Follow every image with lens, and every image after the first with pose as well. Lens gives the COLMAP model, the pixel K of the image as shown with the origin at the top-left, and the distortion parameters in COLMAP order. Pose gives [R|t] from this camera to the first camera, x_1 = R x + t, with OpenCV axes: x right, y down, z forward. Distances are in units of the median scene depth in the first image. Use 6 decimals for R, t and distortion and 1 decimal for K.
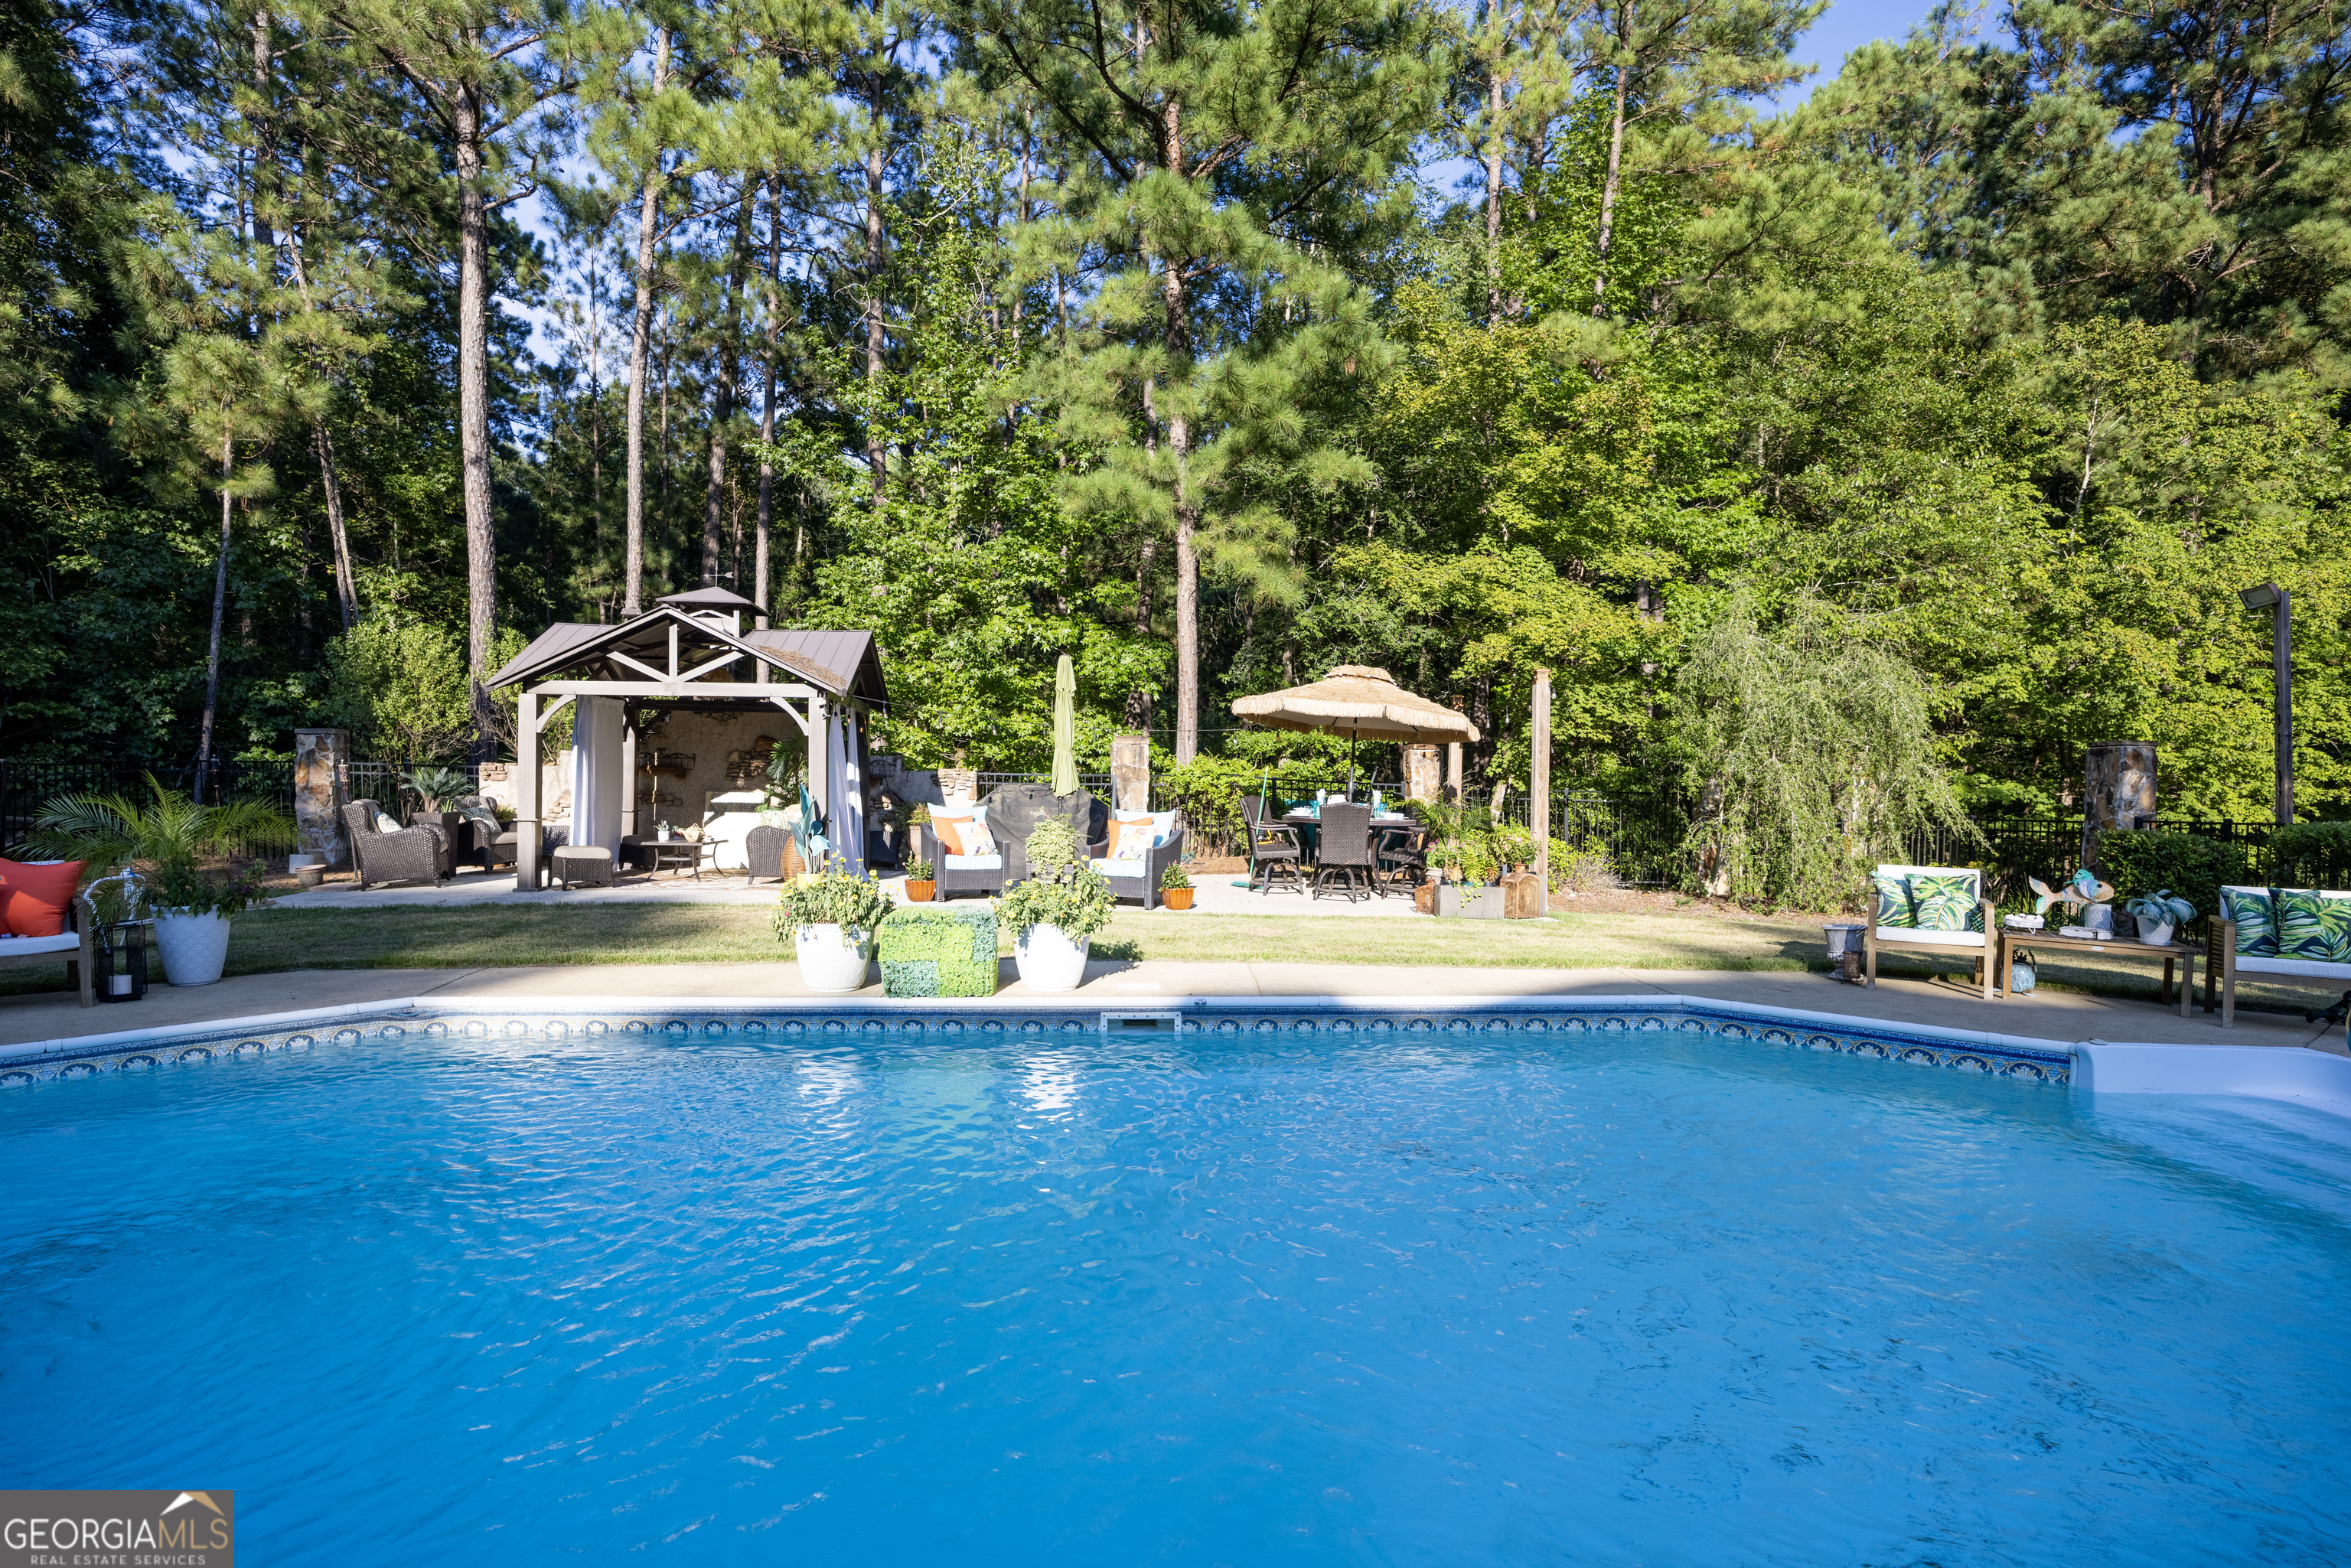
lens RADIAL K [[1201.6, 0, 1175.5], [0, 1201.6, 784.0], [0, 0, 1]] dist [0.000303, -0.000253]
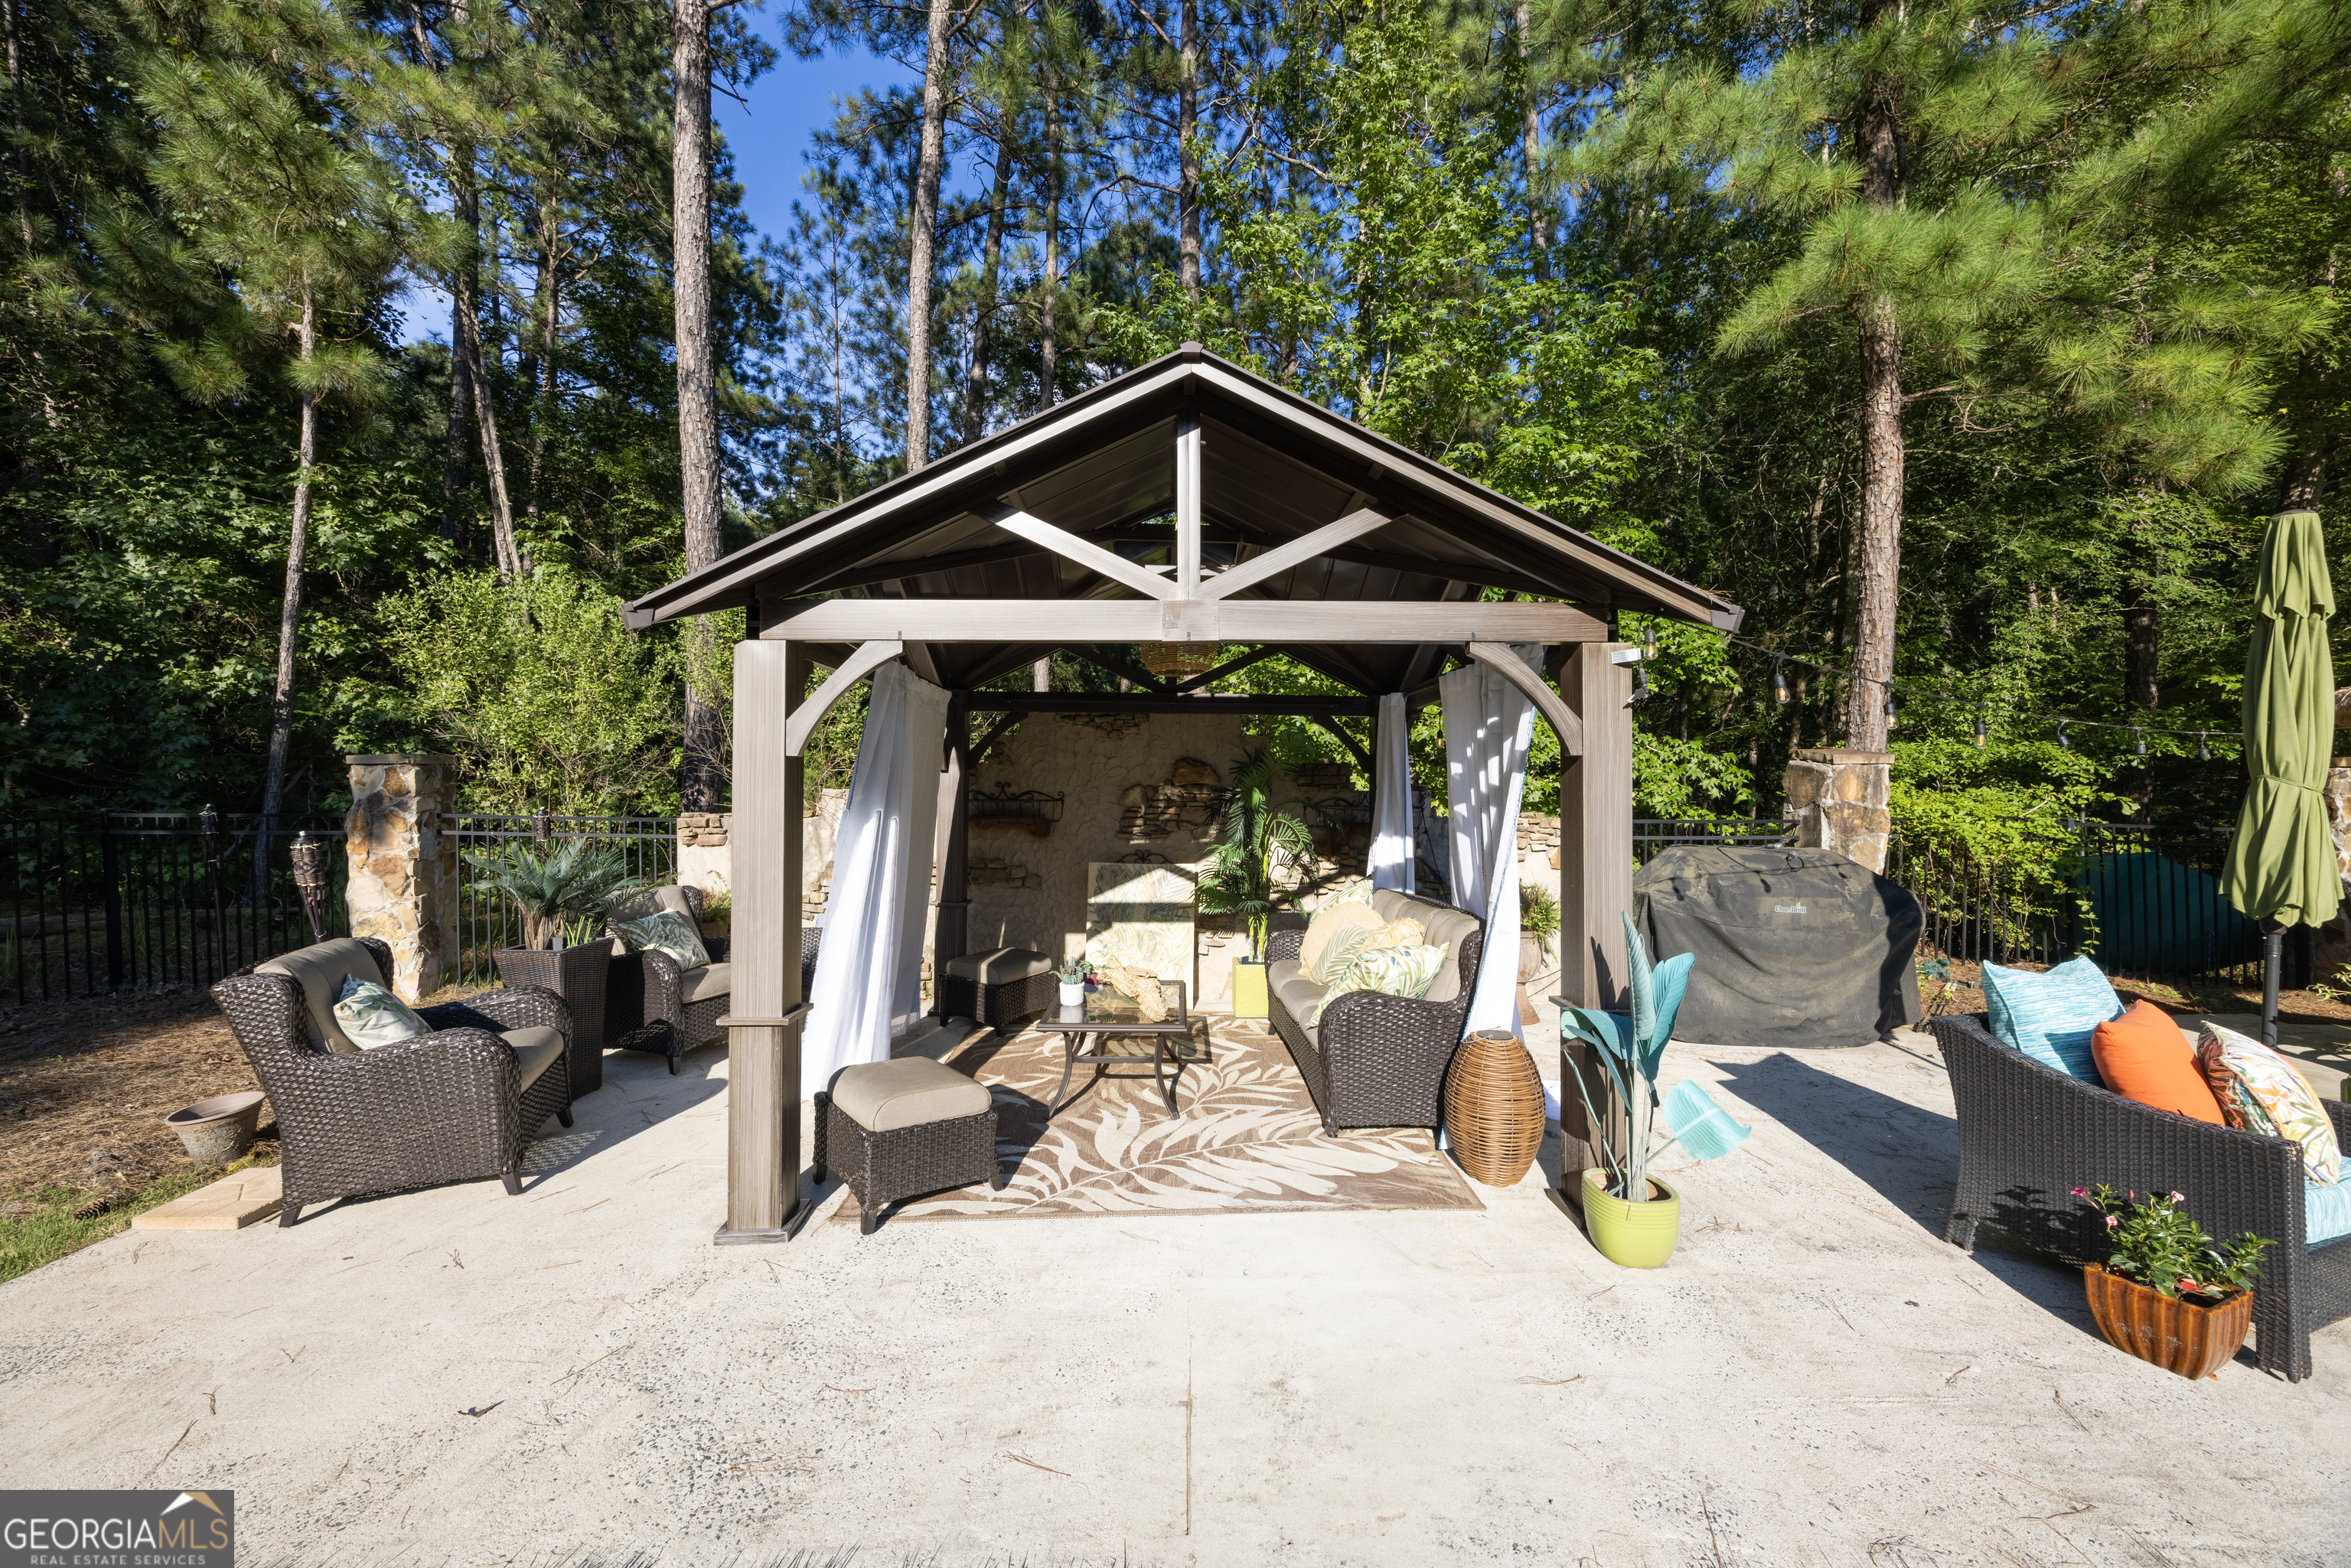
lens RADIAL K [[915.7, 0, 1199.1], [0, 915.7, 778.3], [0, 0, 1]] dist [0.001226, 0.000133]
pose [[0.998665, -0.006204, -0.051290, -0.326705], [0.005261, 0.999815, -0.018504, -0.025277], [0.051396, 0.018209, 0.998512, 0.607867]]
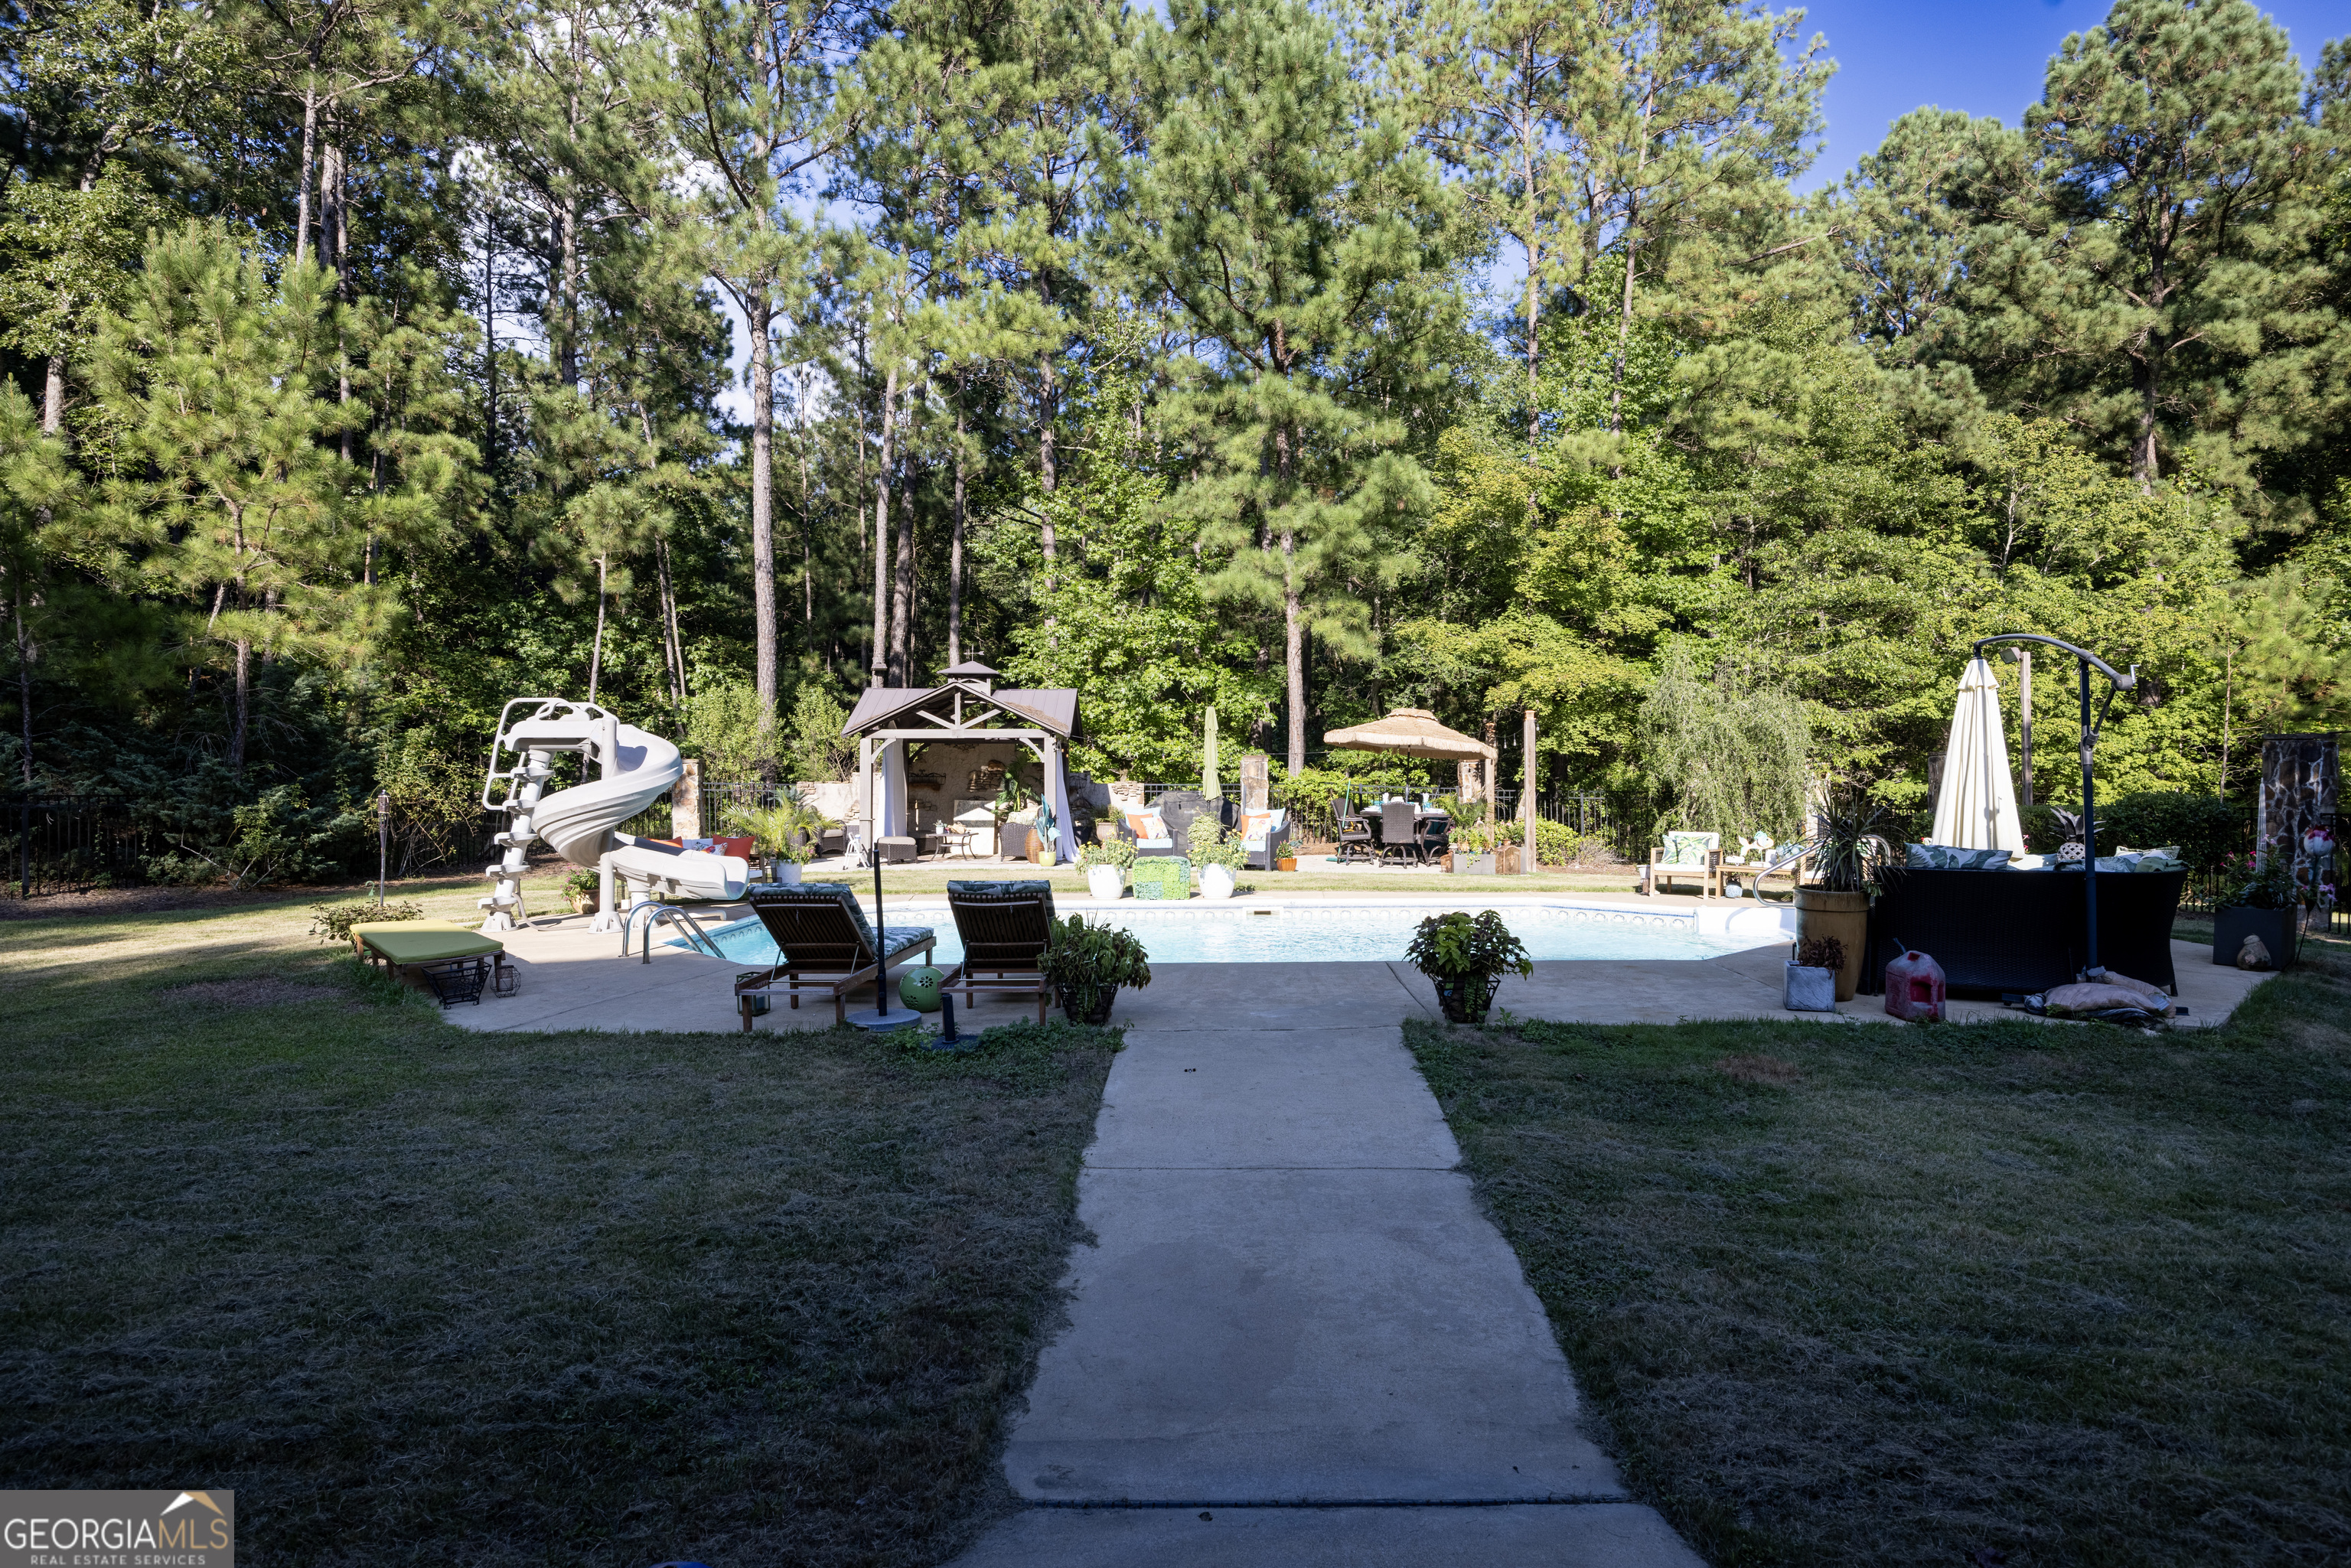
lens RADIAL K [[1310.7, 0, 1227.0], [0, 1310.7, 780.6], [0, 0, 1]] dist [-0.000638, -0.000419]
pose [[0.998285, -0.013381, -0.057000, 0.017857], [0.013051, 0.999896, -0.006146, -0.003099], [0.057076, 0.005391, 0.998355, -0.533895]]
